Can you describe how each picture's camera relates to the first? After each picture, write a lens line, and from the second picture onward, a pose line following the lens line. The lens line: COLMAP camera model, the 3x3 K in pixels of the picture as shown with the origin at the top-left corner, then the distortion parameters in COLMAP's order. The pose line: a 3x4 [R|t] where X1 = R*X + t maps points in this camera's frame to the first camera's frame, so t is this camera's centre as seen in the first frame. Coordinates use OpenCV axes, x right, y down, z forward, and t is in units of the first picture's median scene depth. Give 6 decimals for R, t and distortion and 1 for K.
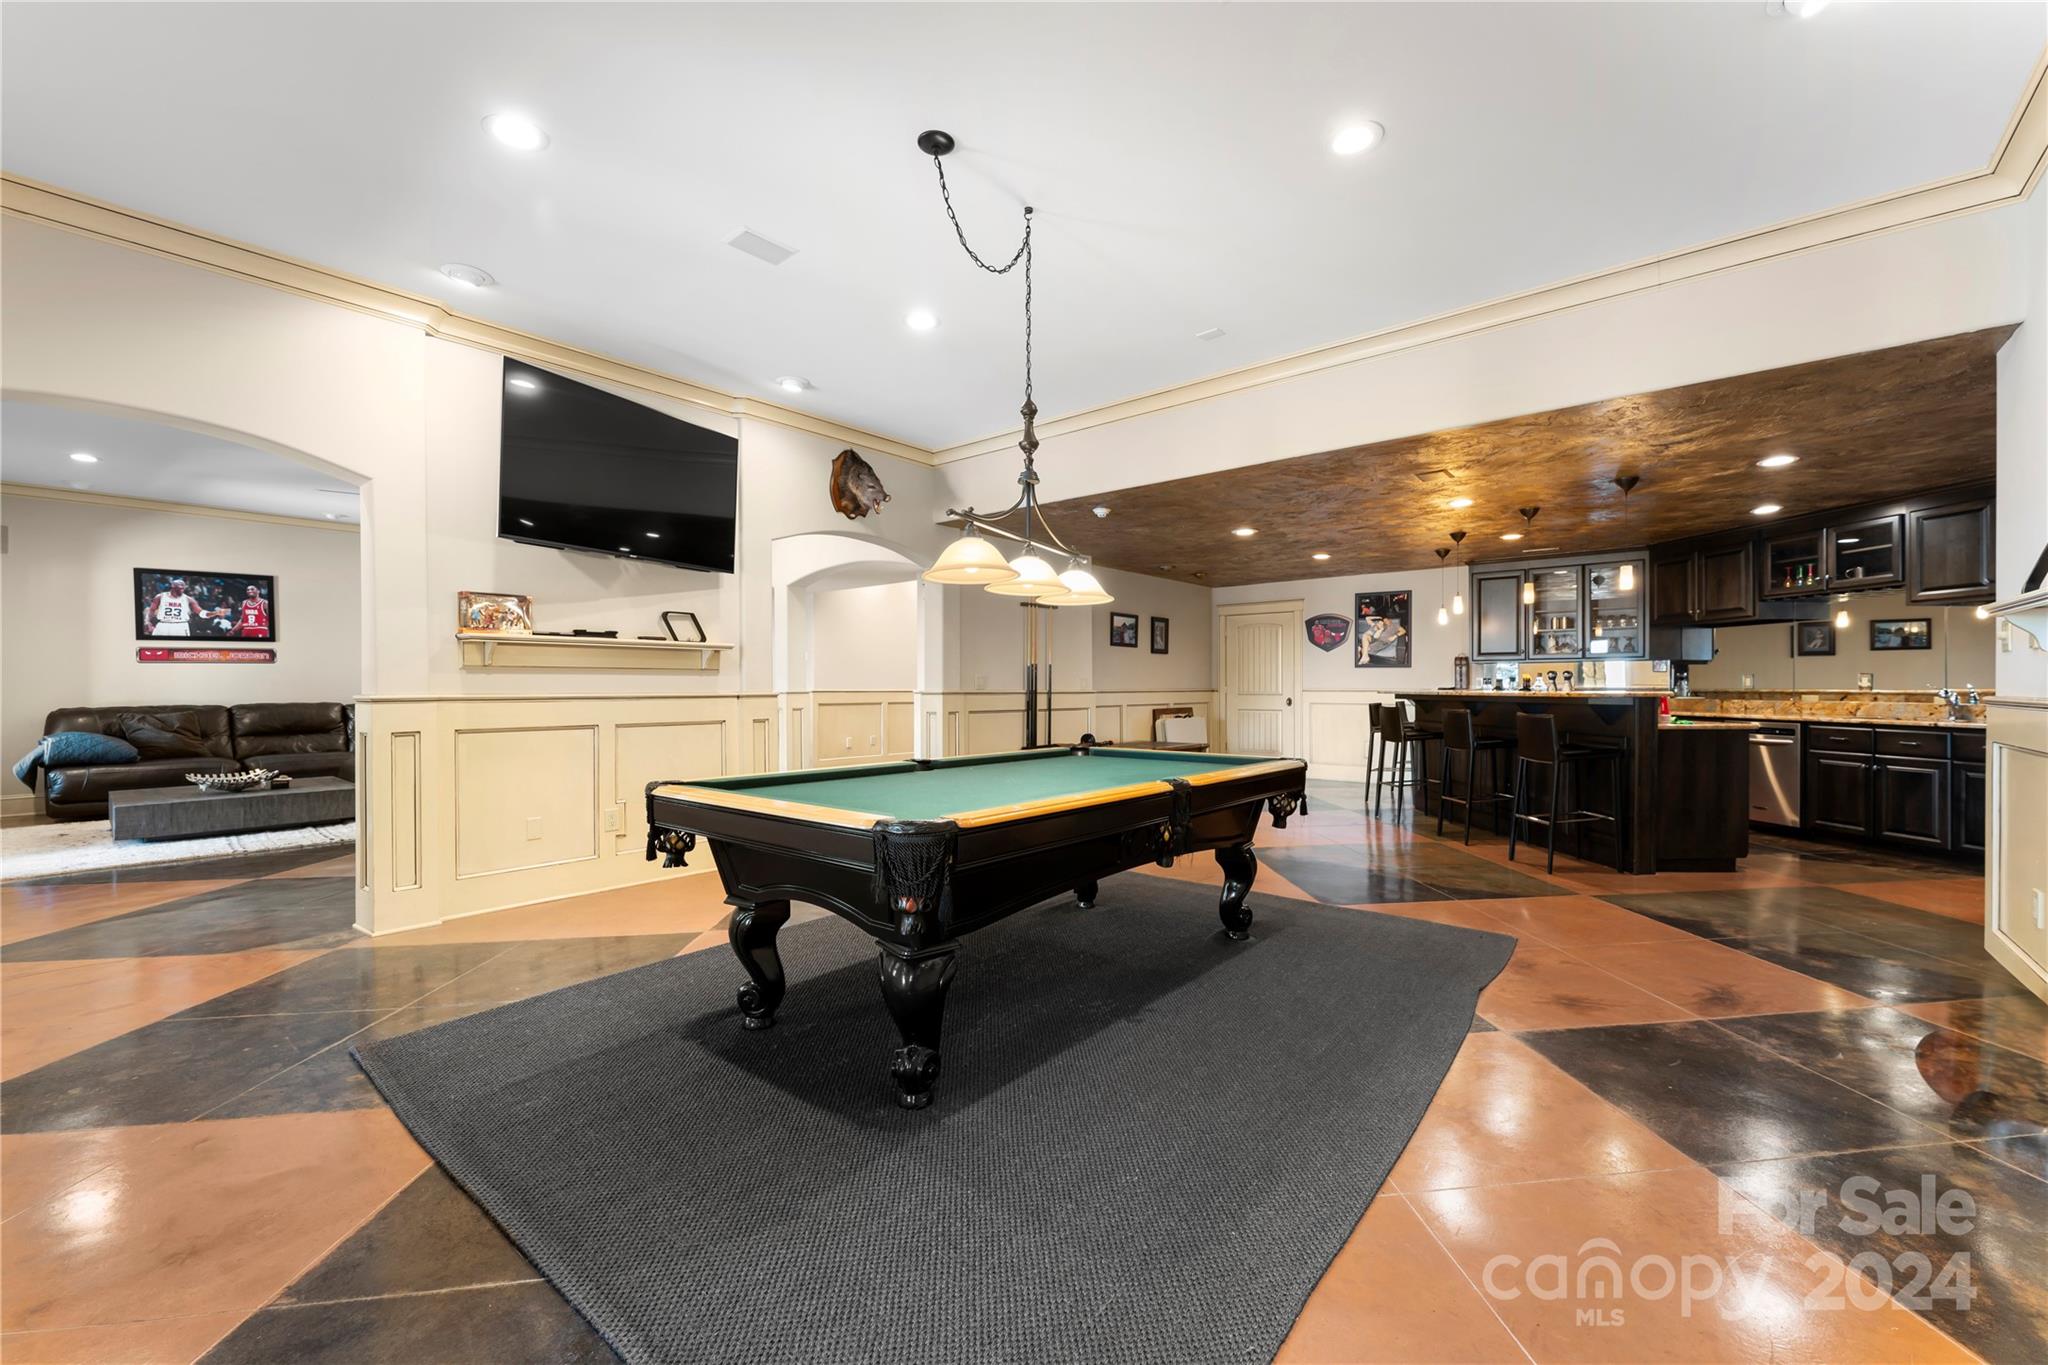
lens RADIAL K [[831.2, 0, 1024.7], [0, 831.2, 689.5], [0, 0, 1]] dist [-0.000121, 0.000230]
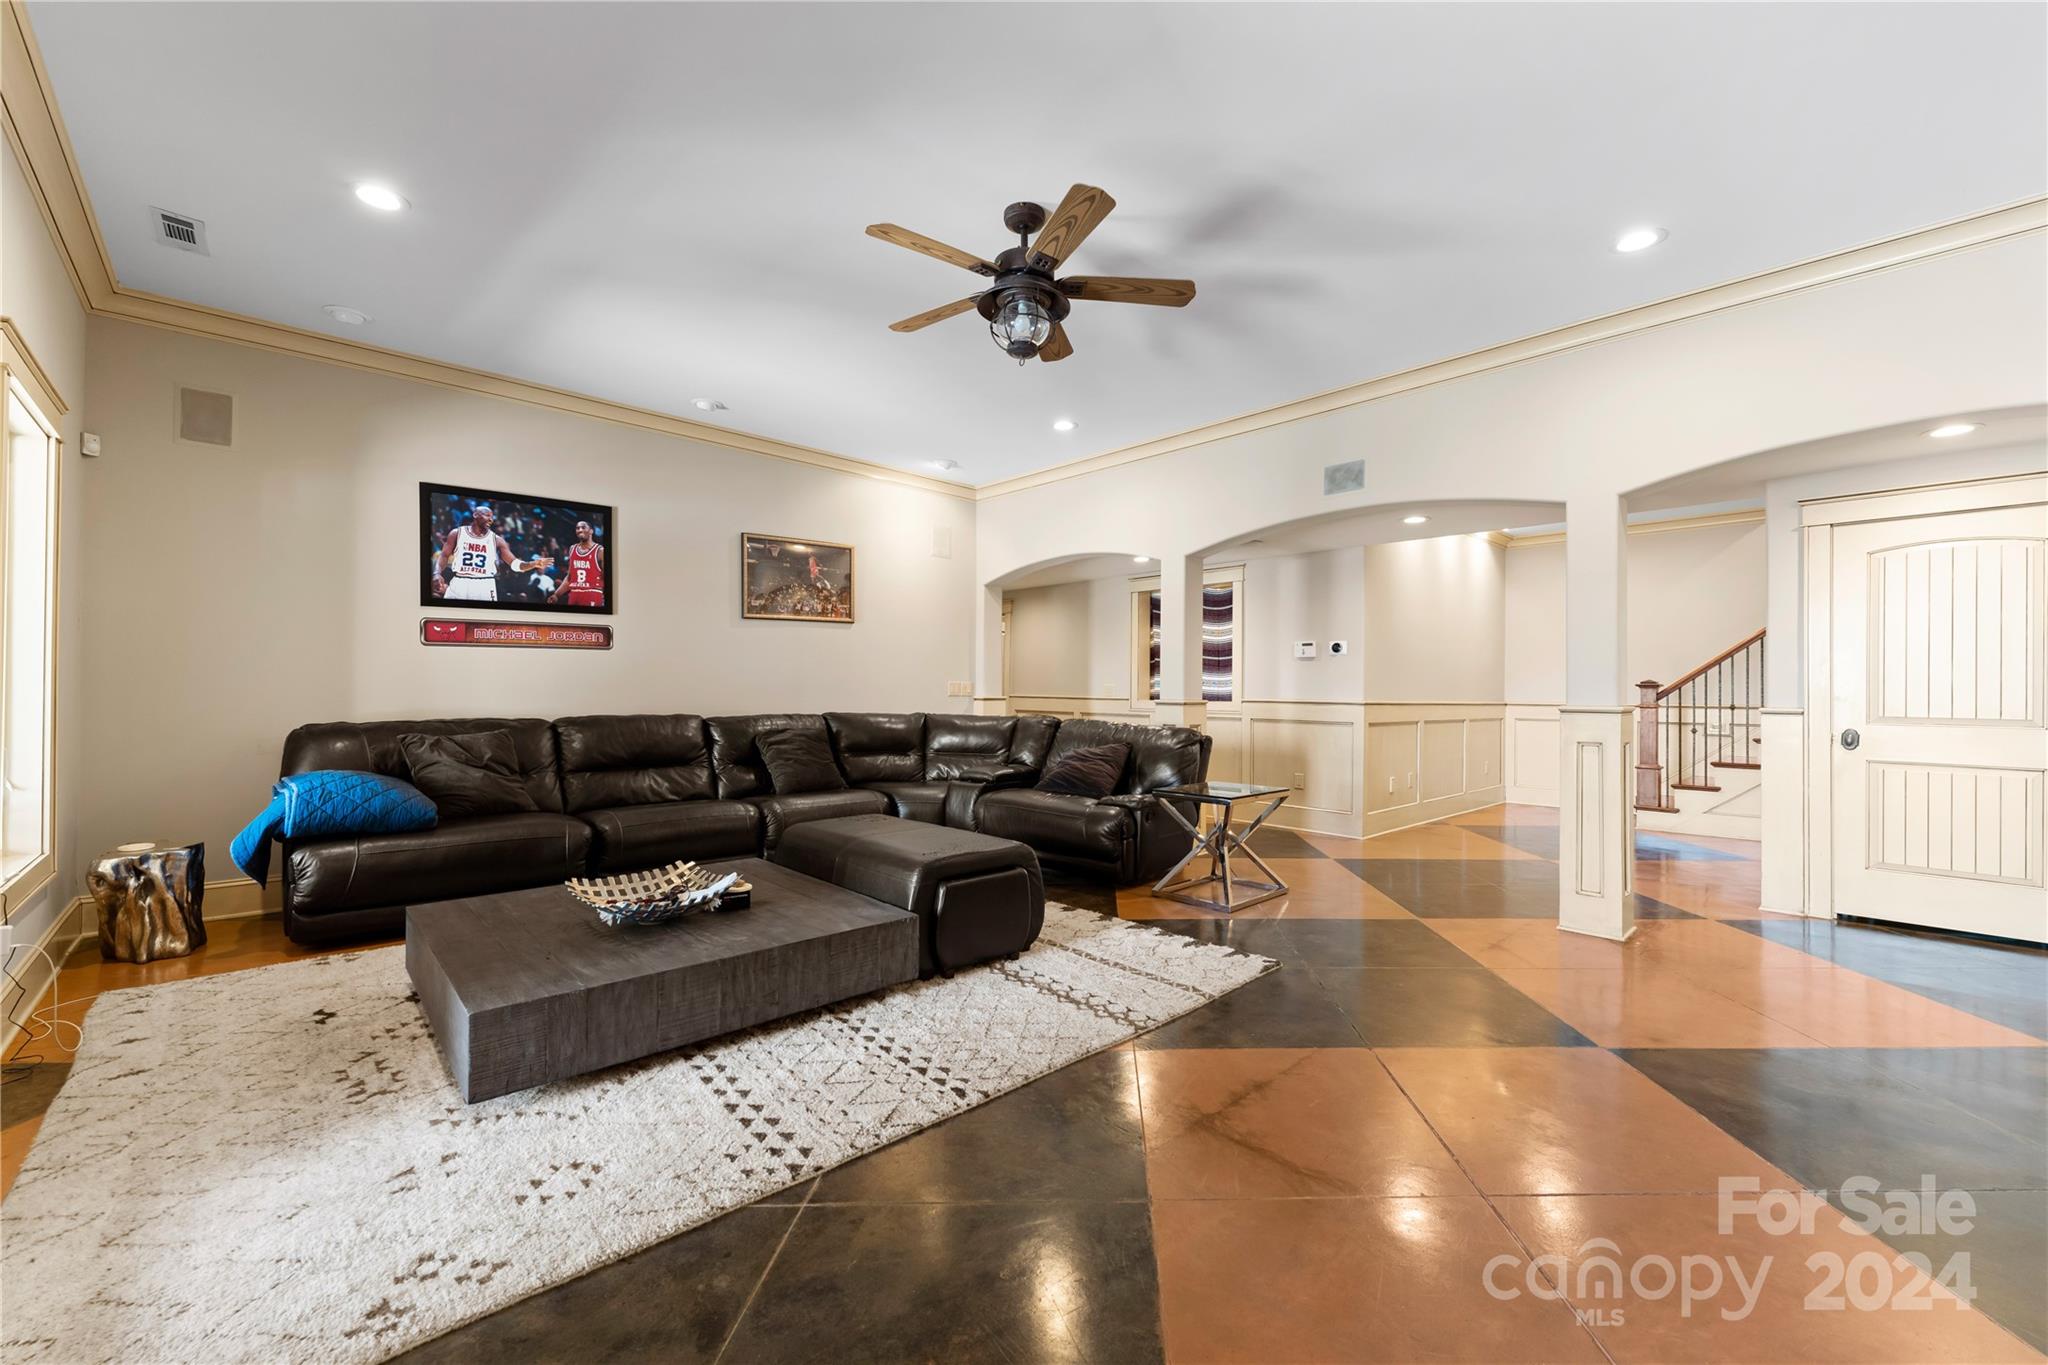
lens RADIAL K [[831.2, 0, 1030.8], [0, 831.2, 681.4], [0, 0, 1]] dist [-0.000121, 0.000230]
pose [[0.993102, 0.006665, -0.117065, -0.560995], [-0.008444, 0.999856, -0.014712, -0.001713], [0.116950, 0.015599, 0.993015, 0.460229]]
